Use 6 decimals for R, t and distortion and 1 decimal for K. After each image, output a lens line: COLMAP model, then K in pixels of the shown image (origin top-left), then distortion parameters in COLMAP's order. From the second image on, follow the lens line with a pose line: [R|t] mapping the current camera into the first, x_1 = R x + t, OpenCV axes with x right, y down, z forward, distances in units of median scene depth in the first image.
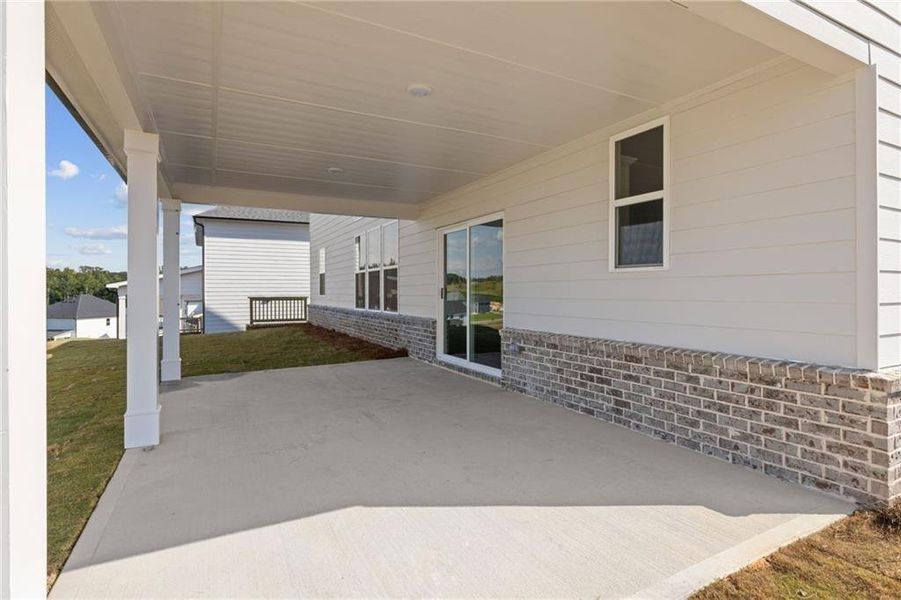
lens RADIAL K [[454.2, 0, 450.5], [0, 454.2, 300.0], [0, 0, 1]] dist [0.001891, -0.000362]
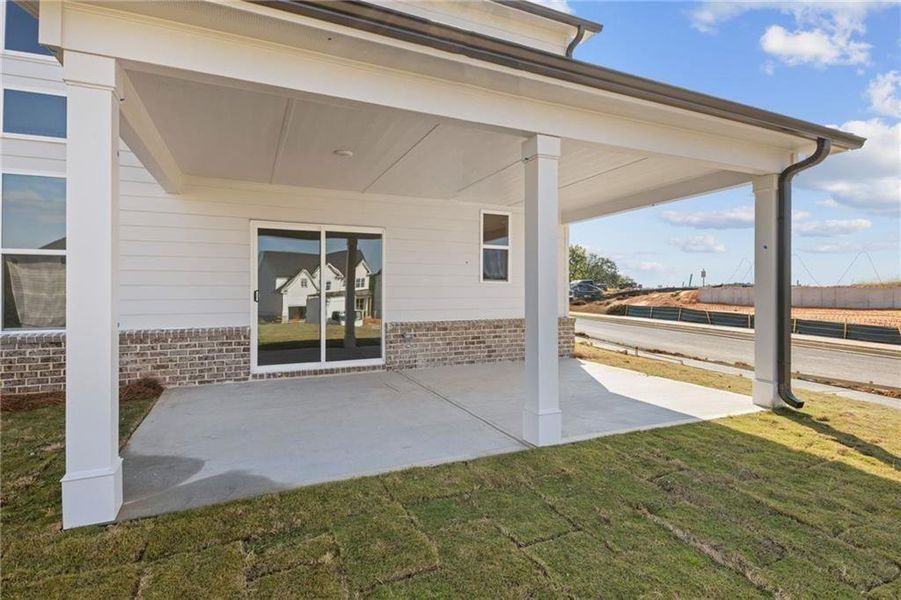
lens RADIAL K [[454.2, 0, 450.5], [0, 454.2, 300.0], [0, 0, 1]] dist [0.001891, -0.000362]
pose [[0.066240, -0.019749, 0.997608, -1.441410], [0.020276, 0.999624, 0.018442, -0.027143], [-0.997598, 0.019005, 0.066616, 0.964119]]
